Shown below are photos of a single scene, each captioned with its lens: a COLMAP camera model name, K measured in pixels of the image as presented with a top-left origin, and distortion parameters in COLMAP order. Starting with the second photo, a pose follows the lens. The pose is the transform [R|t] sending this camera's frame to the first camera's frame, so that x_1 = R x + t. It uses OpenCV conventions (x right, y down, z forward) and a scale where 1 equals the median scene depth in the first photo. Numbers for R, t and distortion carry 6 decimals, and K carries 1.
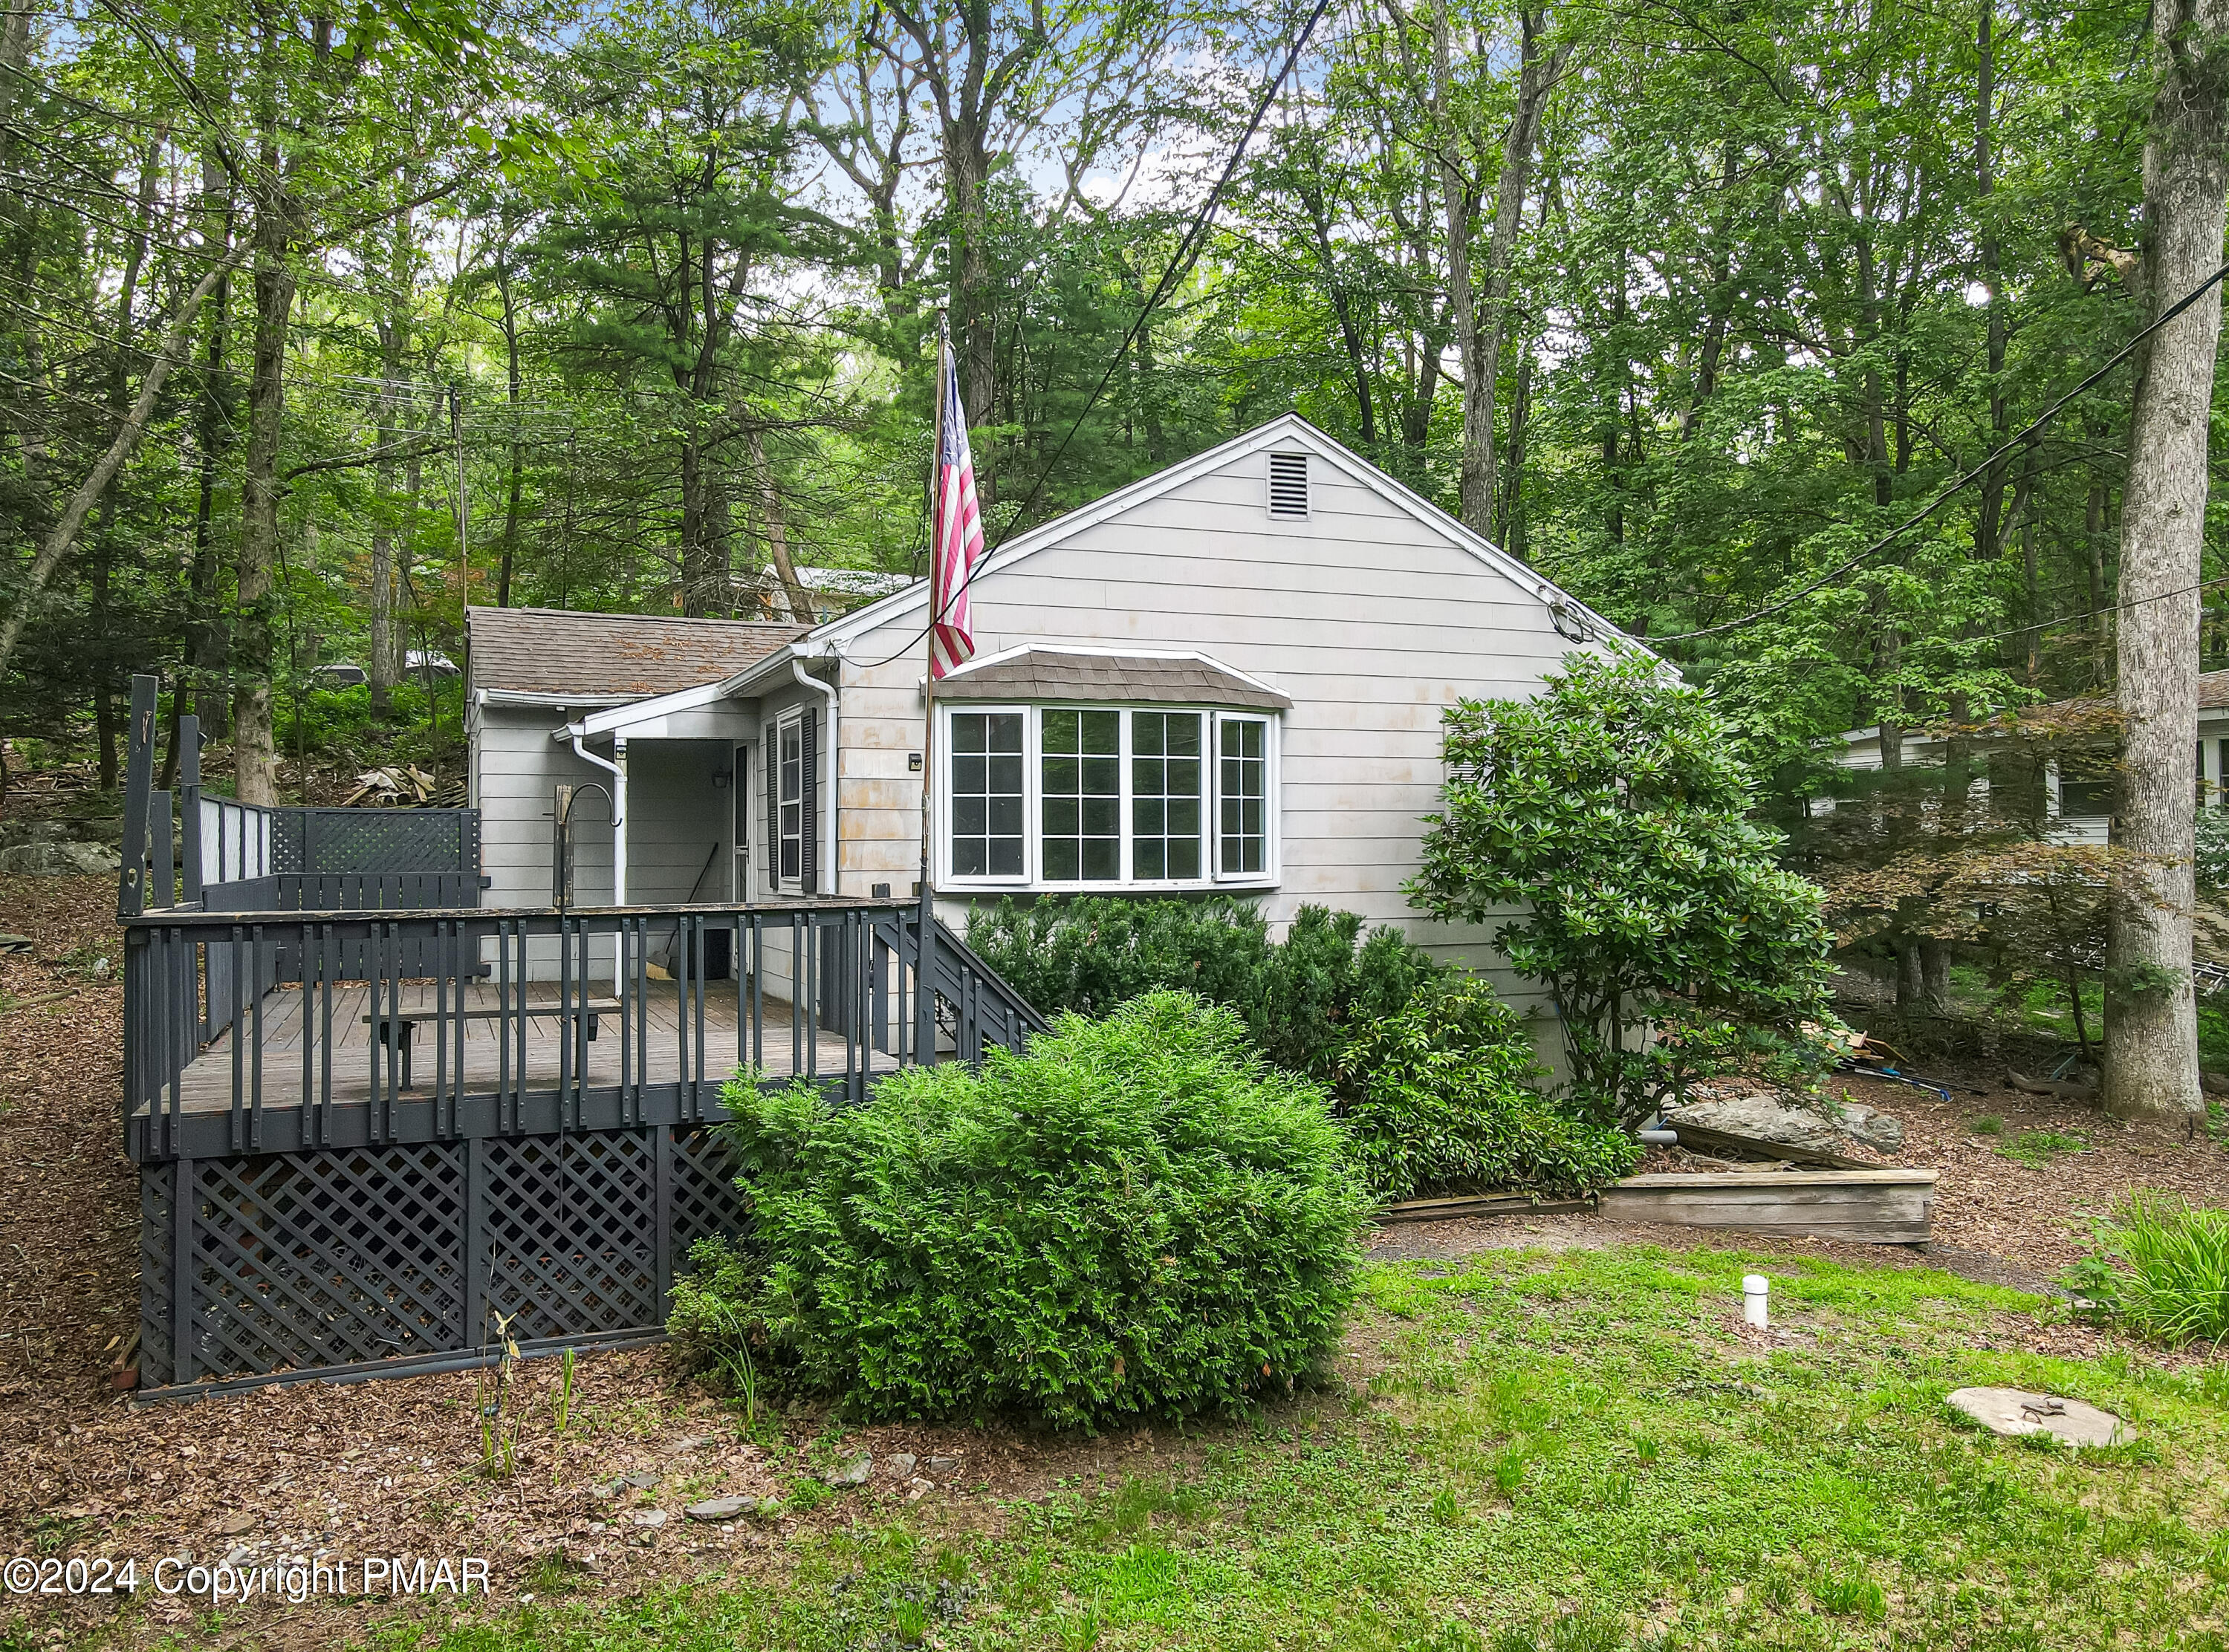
lens RADIAL K [[1658.6, 0, 1108.4], [0, 1658.6, 830.4], [0, 0, 1]] dist [0.013150, 0.012545]
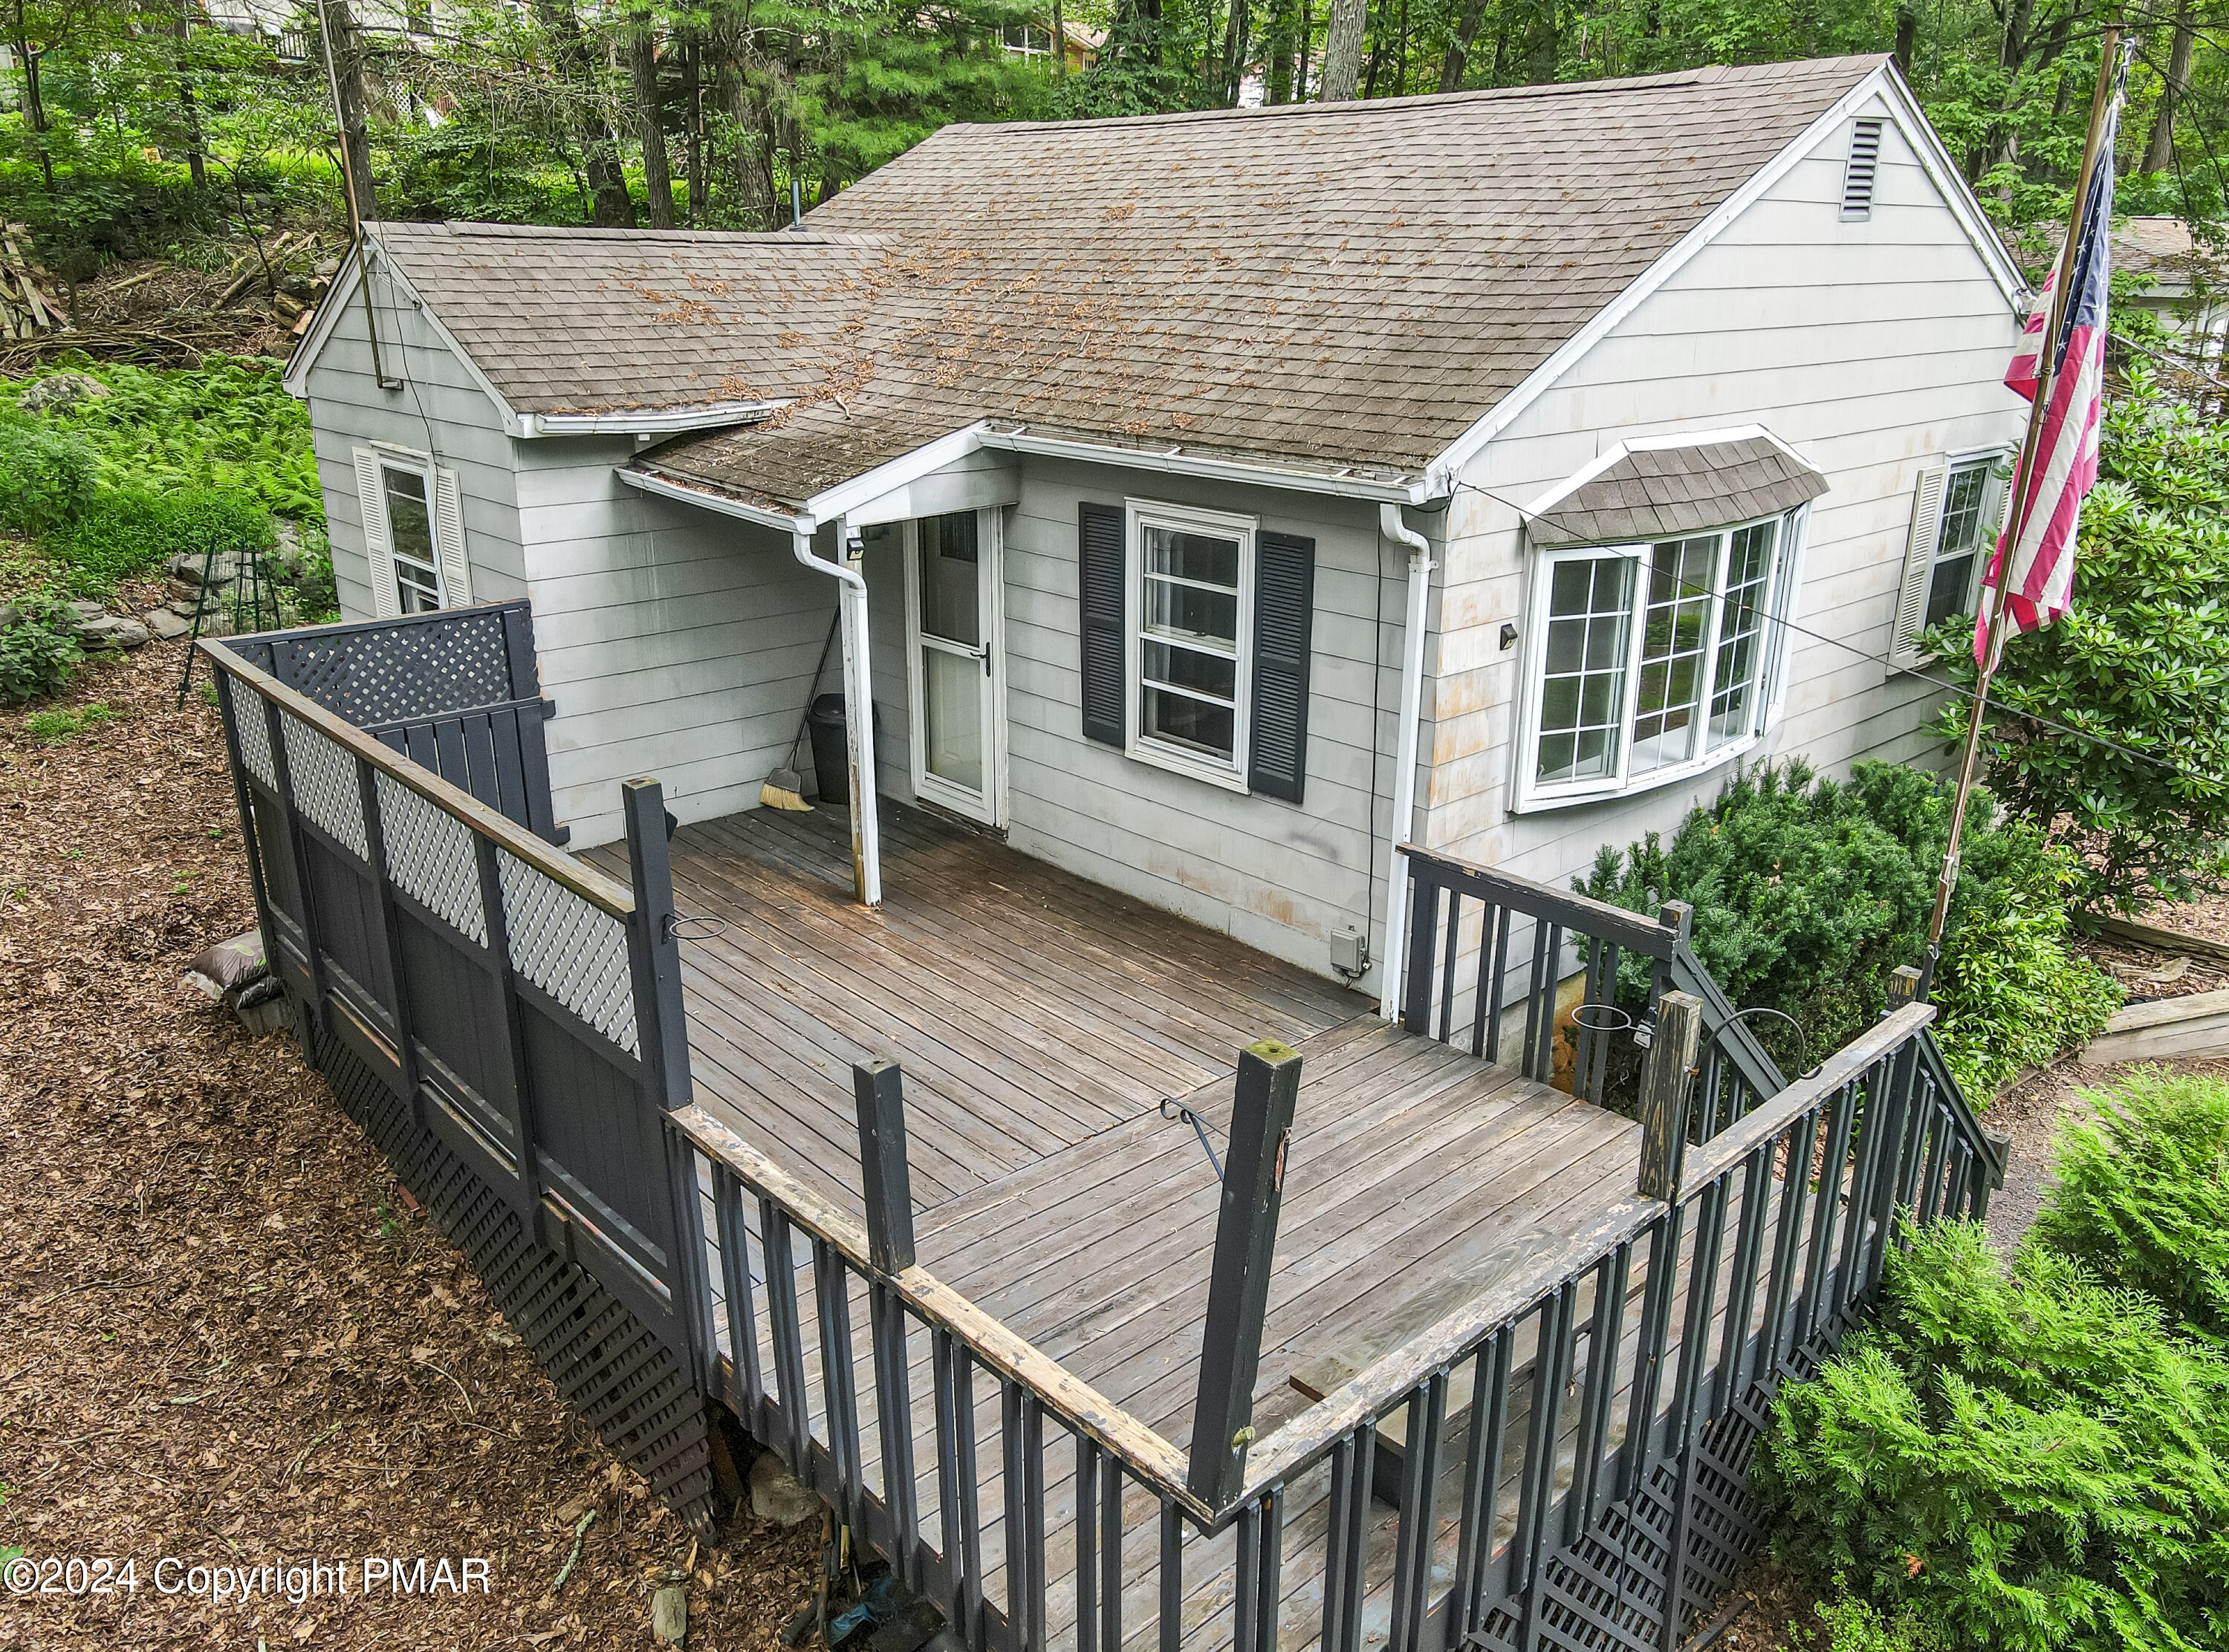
lens RADIAL K [[1658.6, 0, 1125.8], [0, 1658.6, 832.9], [0, 0, 1]] dist [0.013150, 0.012545]
pose [[0.940804, -0.101362, 0.323439, -0.457142], [-0.013911, 0.941887, 0.335641, -0.178334], [-0.338665, -0.320272, 0.884721, 0.390418]]
